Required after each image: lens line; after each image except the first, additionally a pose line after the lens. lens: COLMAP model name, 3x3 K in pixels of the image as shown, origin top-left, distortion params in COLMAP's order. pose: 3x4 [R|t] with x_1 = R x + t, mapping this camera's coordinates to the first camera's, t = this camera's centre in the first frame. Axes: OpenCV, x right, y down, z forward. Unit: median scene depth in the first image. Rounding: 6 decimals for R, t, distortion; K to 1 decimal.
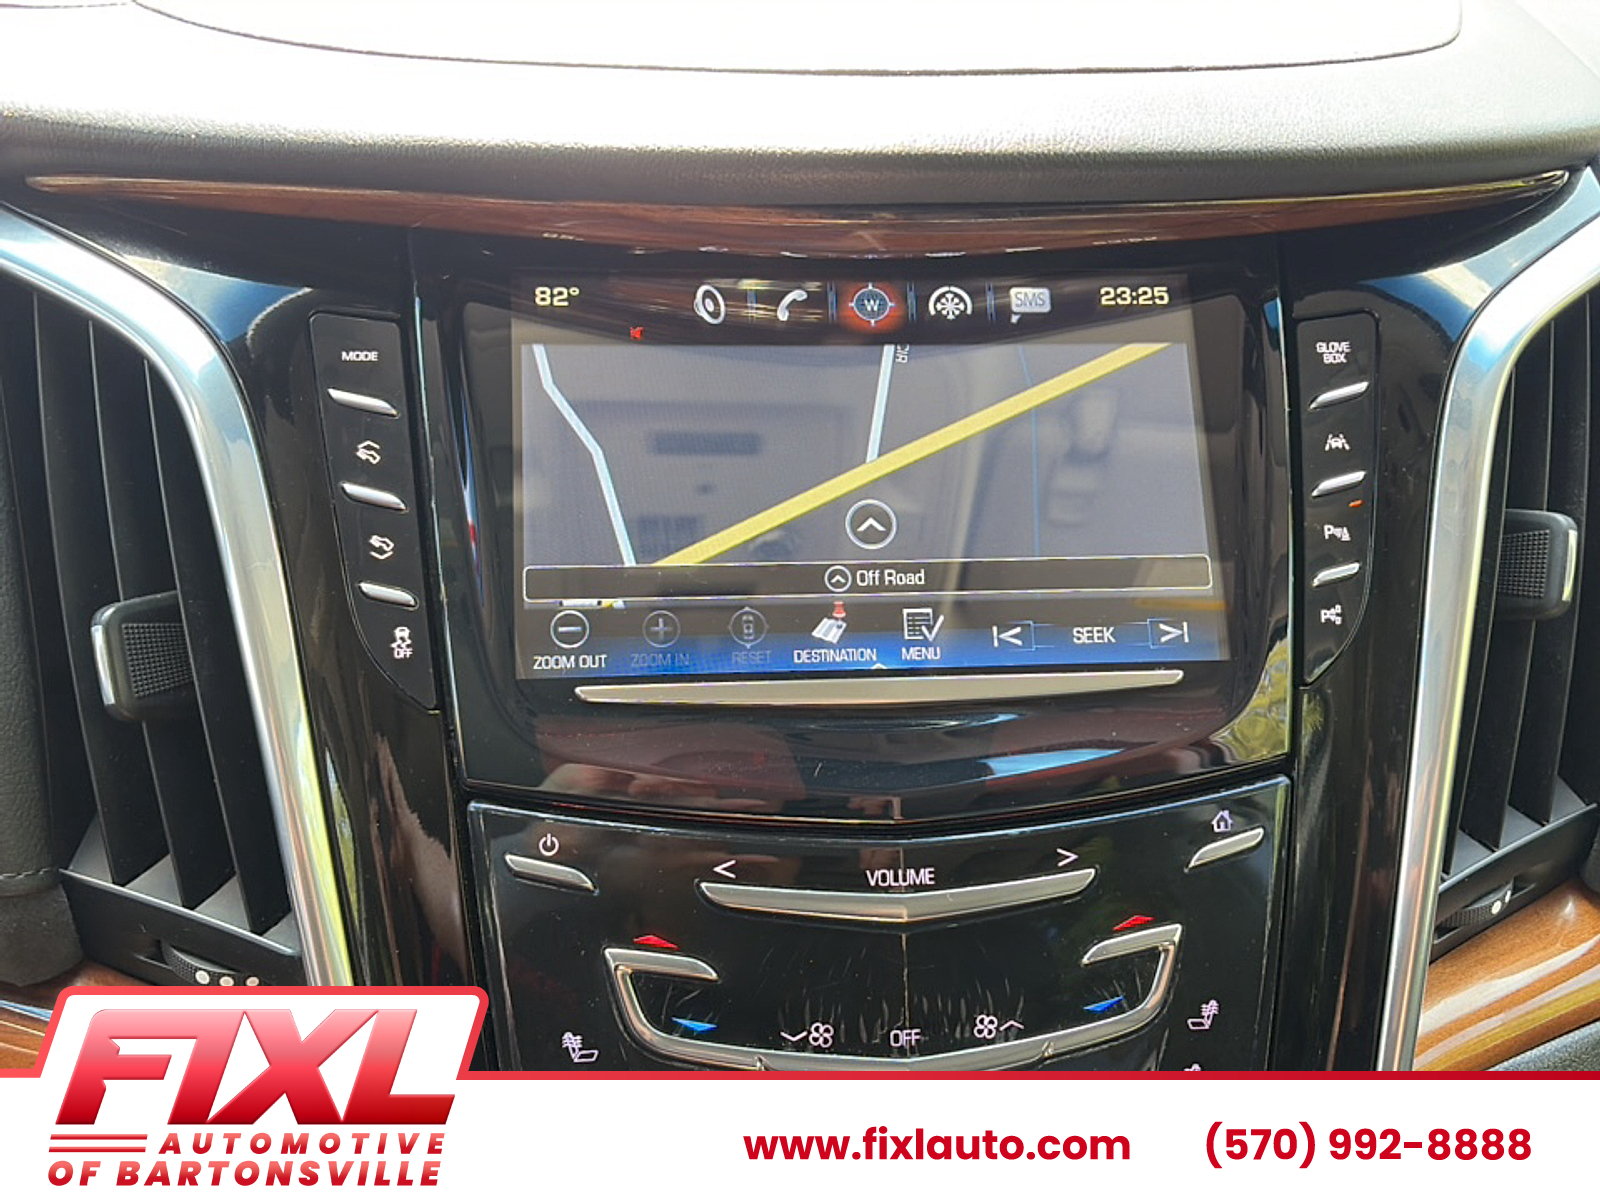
lens RADIAL K [[1357.5, 0, 800.0], [0, 1357.5, 600.0], [0, 0, 1]] dist [0.031316, -0.076755]
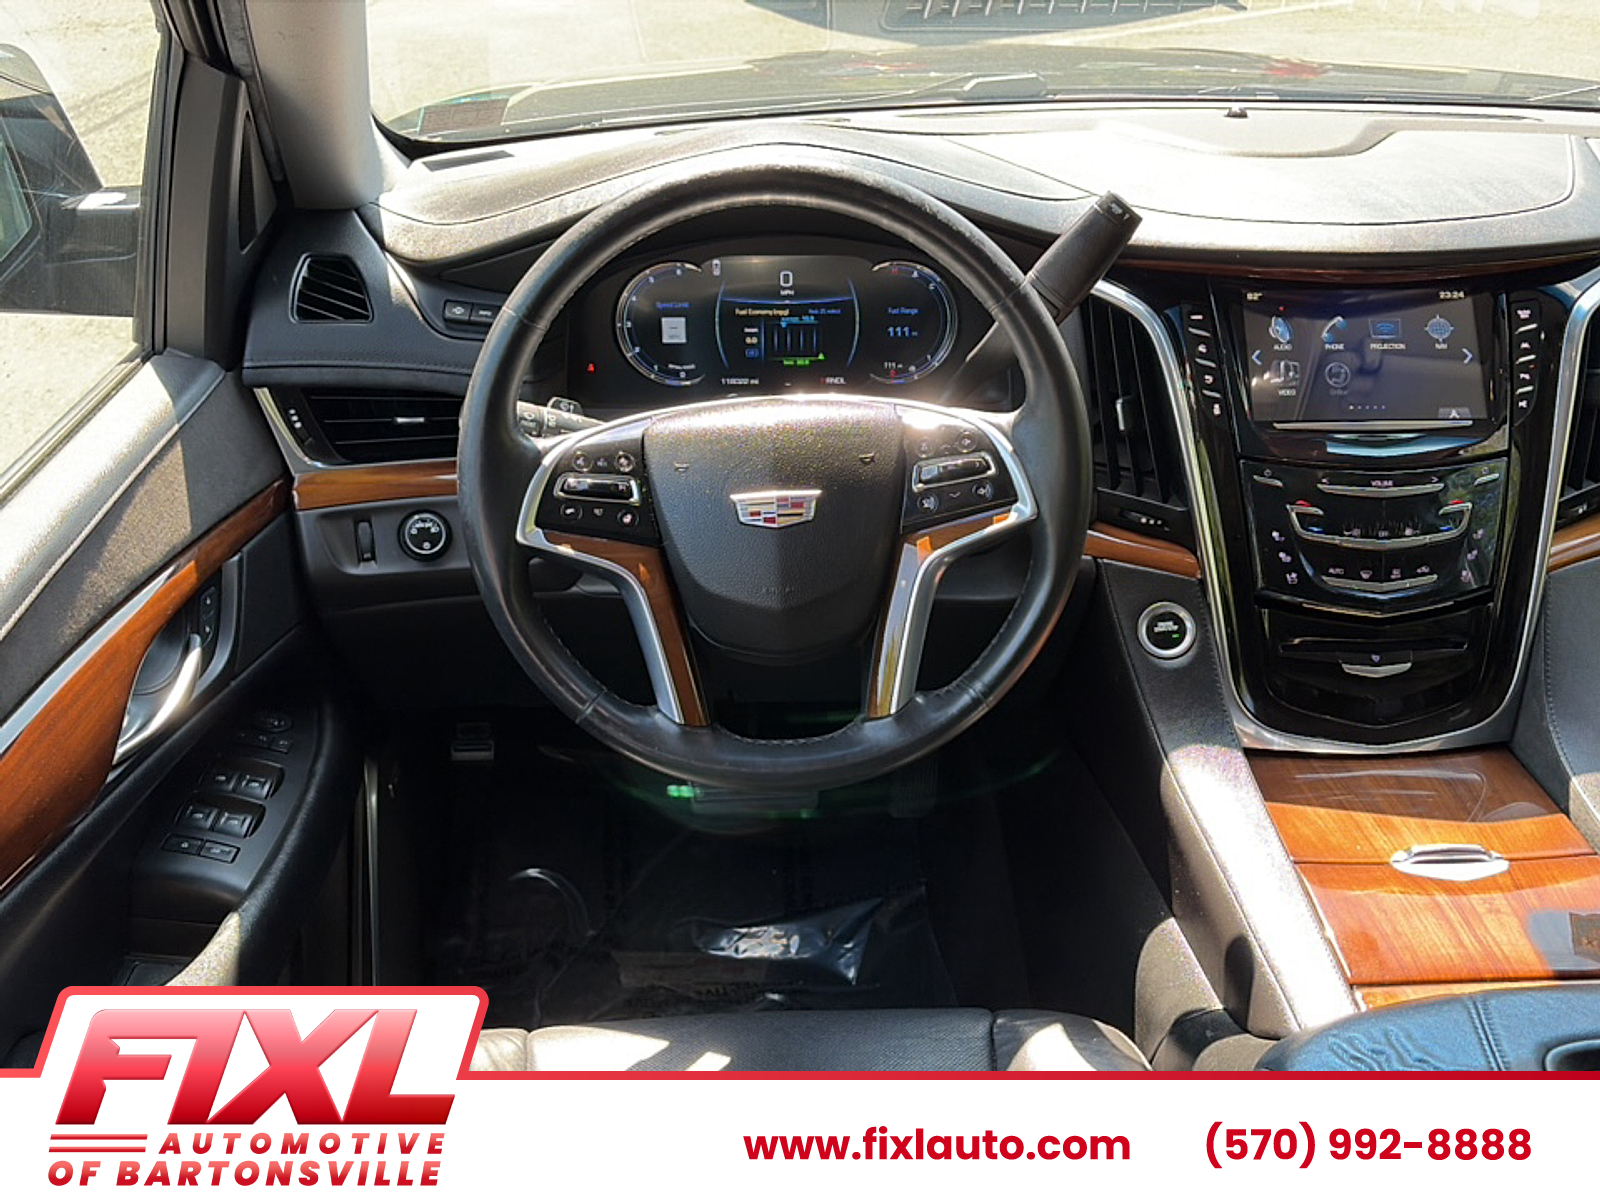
lens RADIAL K [[1365.6, 0, 805.2], [0, 1365.6, 608.9], [0, 0, 1]] dist [0.059011, -0.162390]
pose [[0.997324, 0.006672, -0.072803, -0.968450], [-0.004472, 0.999529, 0.030344, 0.383621], [0.072971, -0.029938, 0.996885, -2.144591]]
